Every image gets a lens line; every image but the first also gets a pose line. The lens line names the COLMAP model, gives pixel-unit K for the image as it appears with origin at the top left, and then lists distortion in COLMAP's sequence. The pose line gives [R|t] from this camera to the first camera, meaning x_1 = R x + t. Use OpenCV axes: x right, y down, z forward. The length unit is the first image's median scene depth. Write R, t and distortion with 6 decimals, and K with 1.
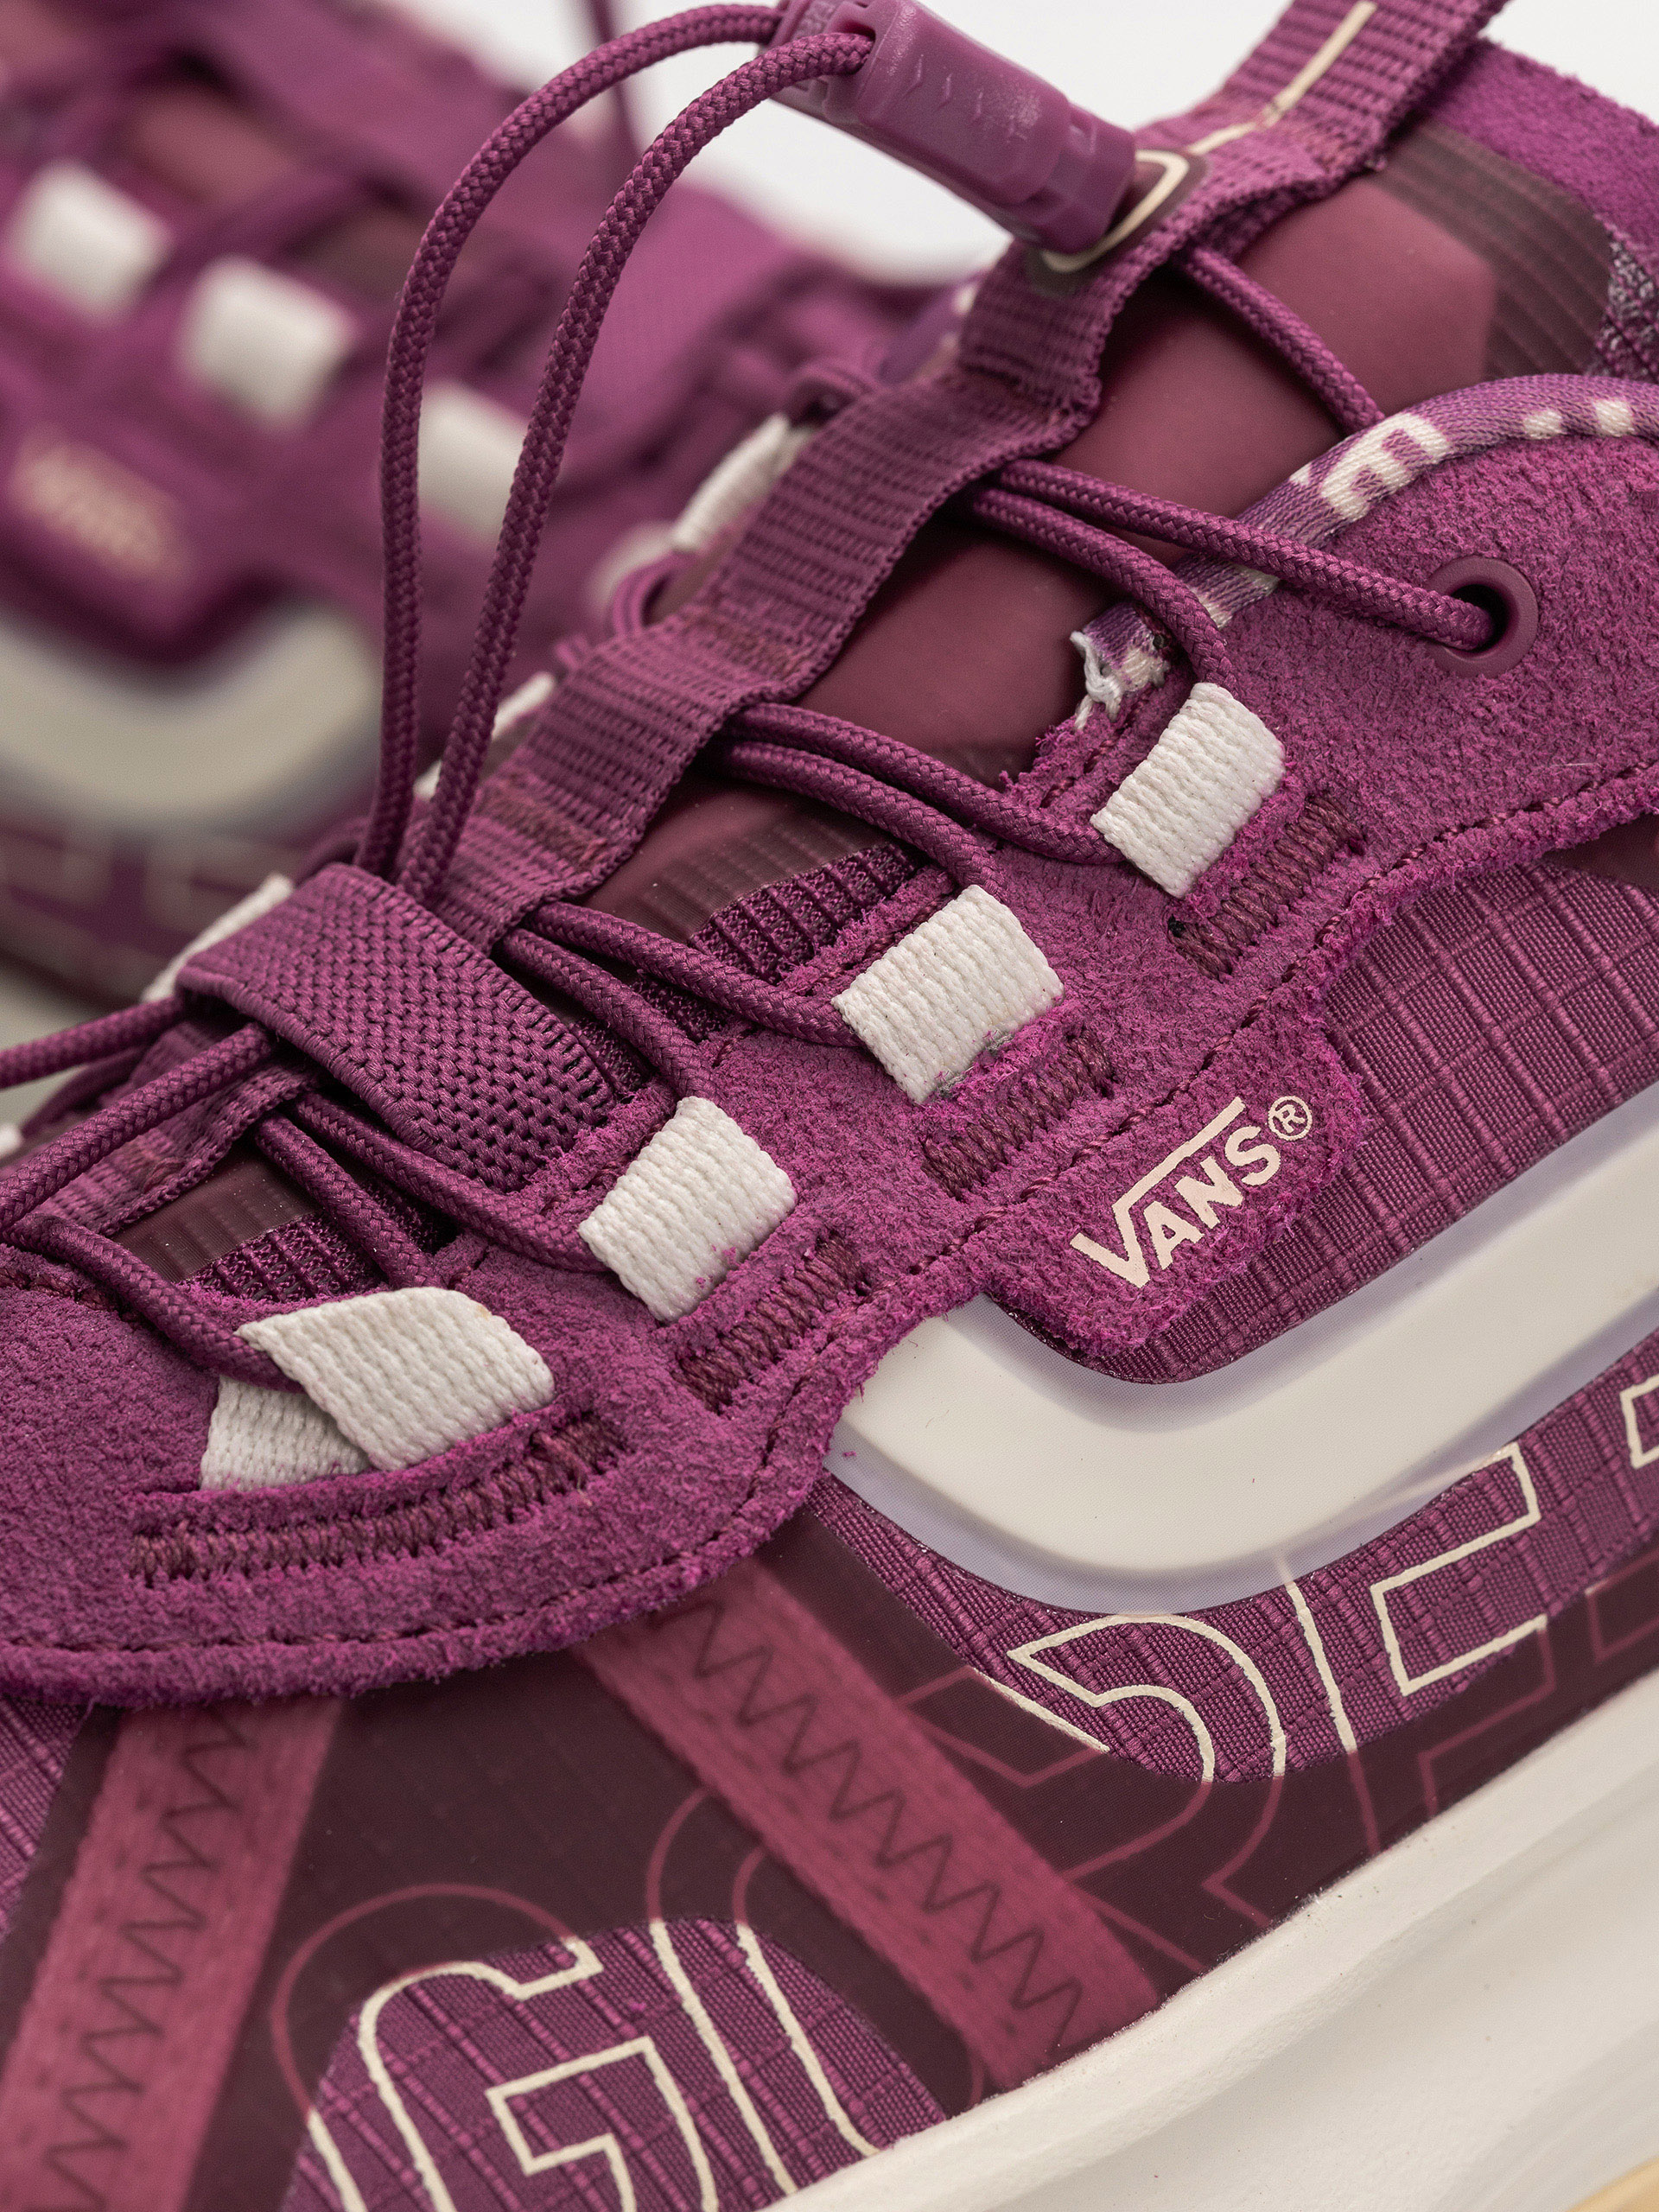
lens RADIAL K [[8441.7, 0, 829.5], [0, 8441.7, 1106.0], [0, 0, 1]] dist [0.428234, -0.846806]
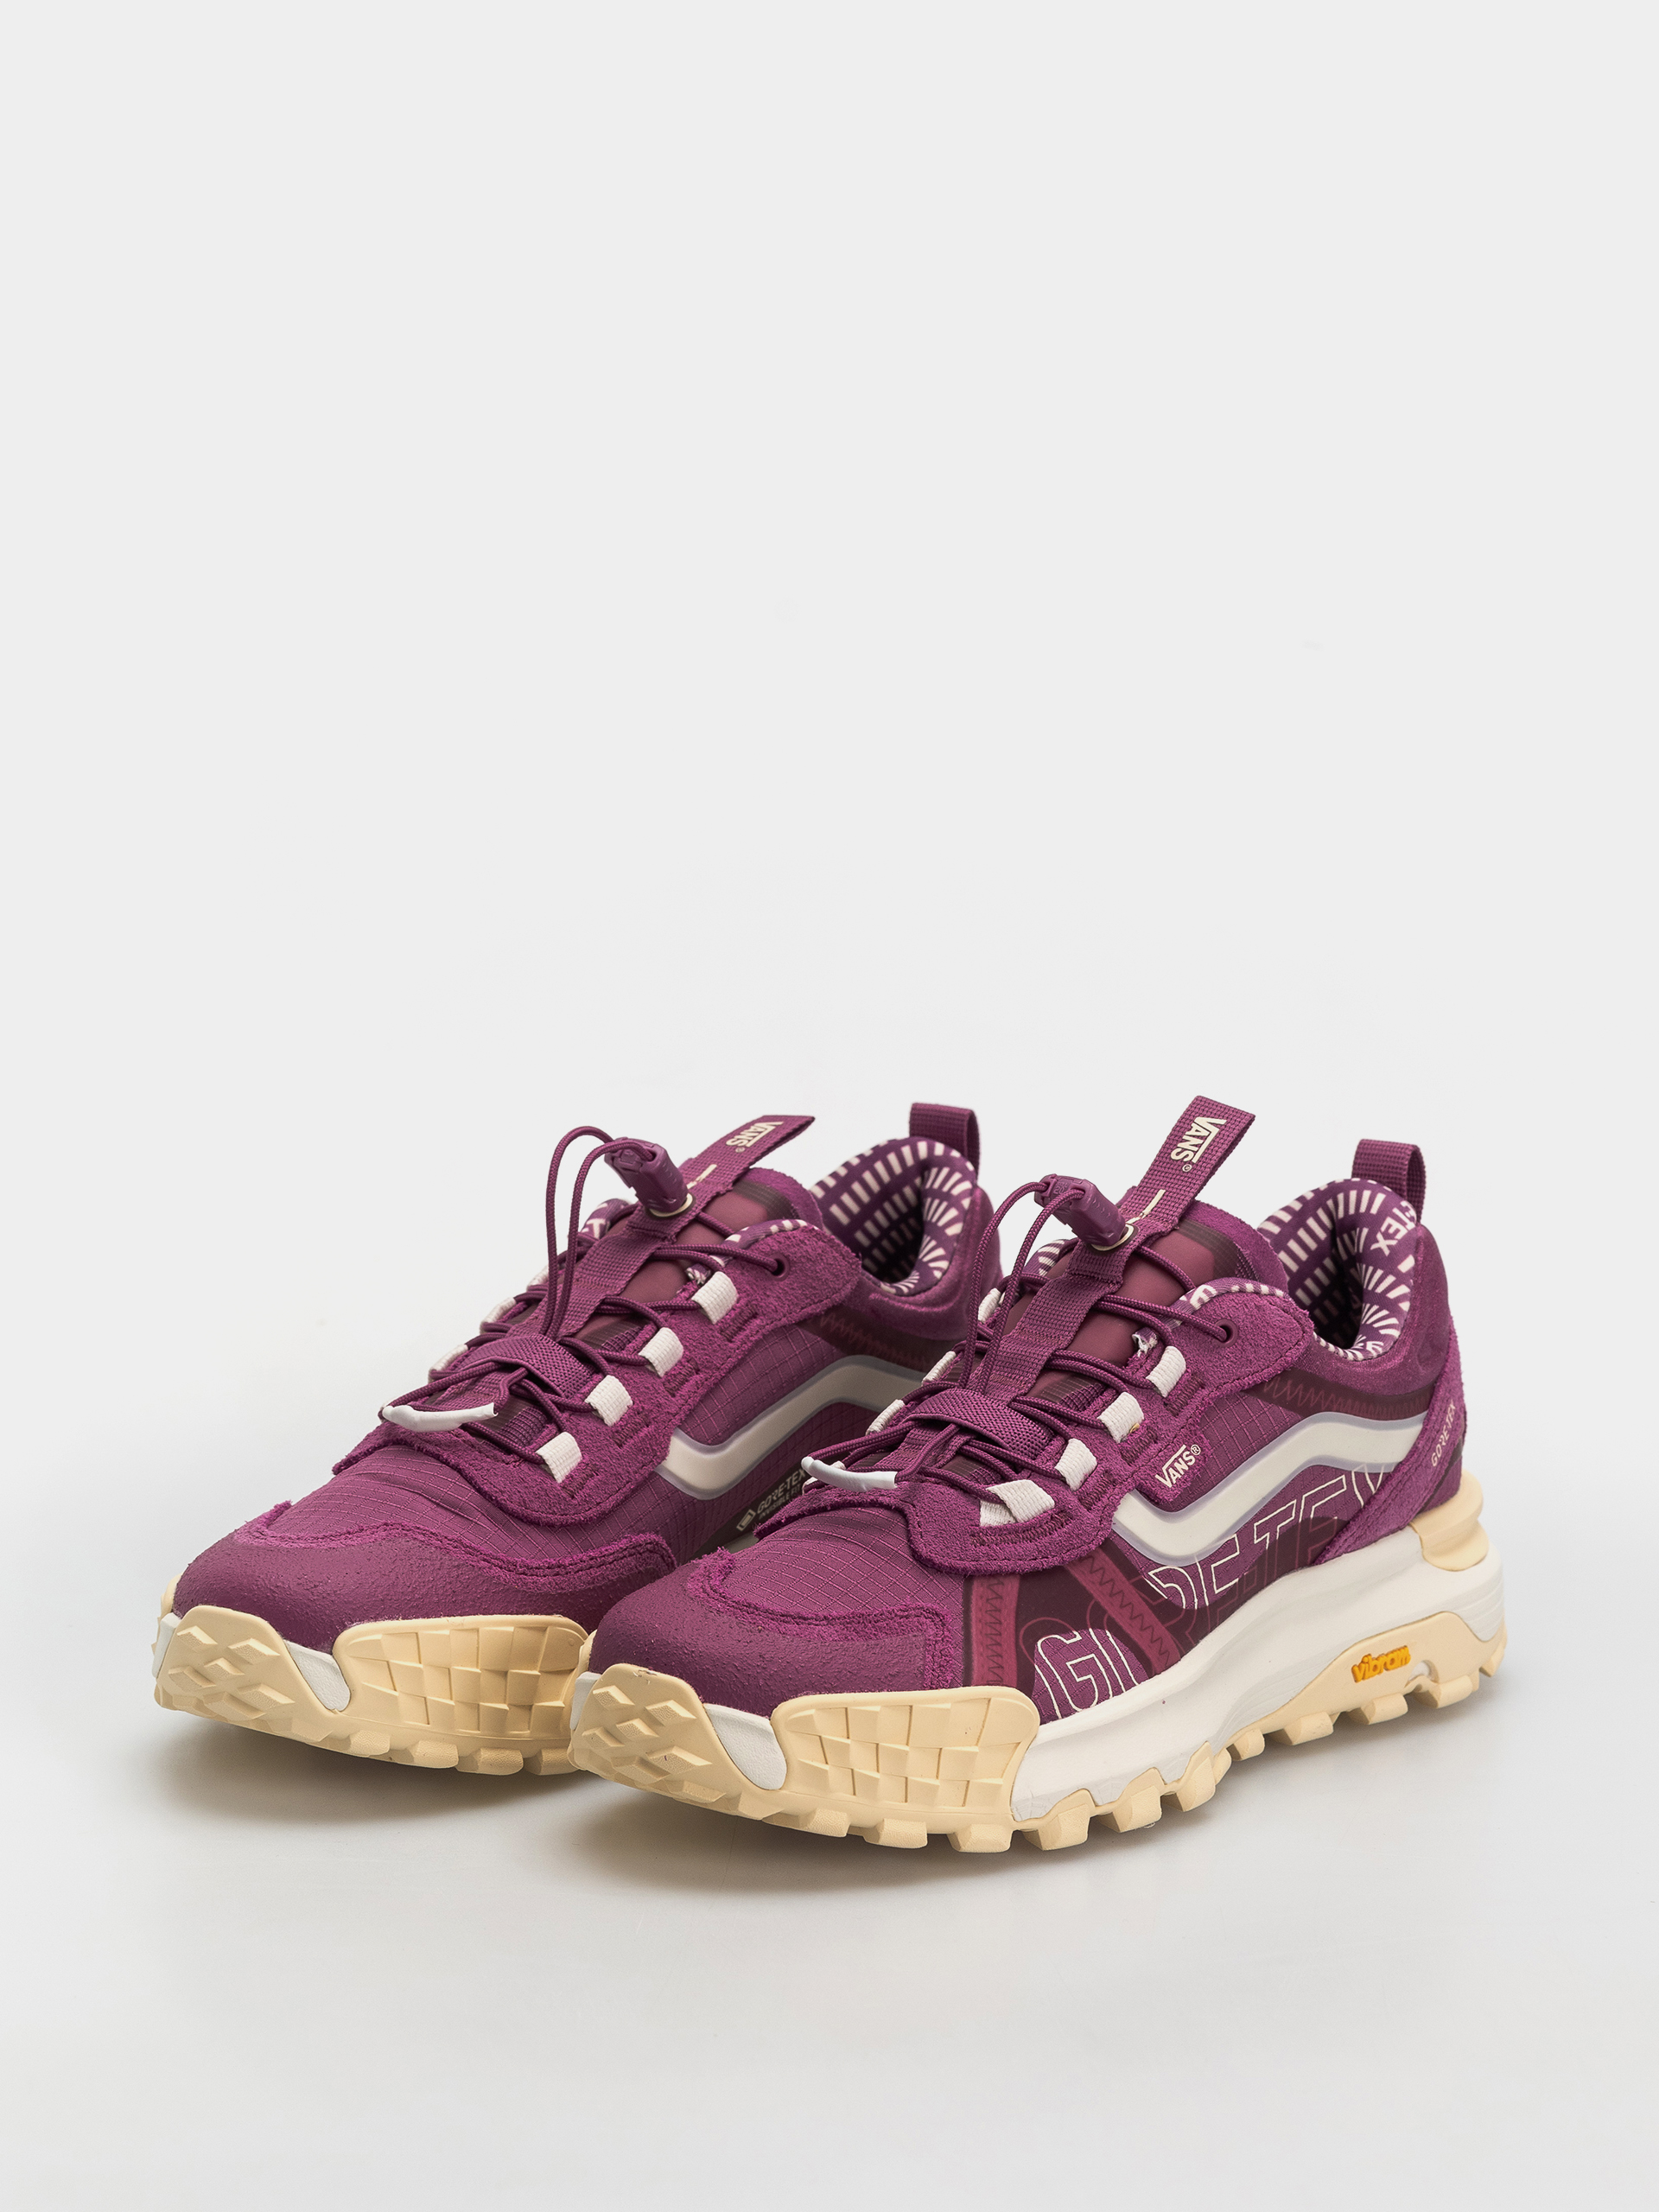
lens RADIAL K [[8441.7, 0, 829.5], [0, 8441.7, 1106.0], [0, 0, 1]] dist [0.428234, -0.846806]
pose [[0.909467, 0.043534, 0.413490, -1.842123], [0.028303, 0.985714, -0.166032, 0.521822], [-0.414811, 0.162703, 0.895242, -2.682490]]
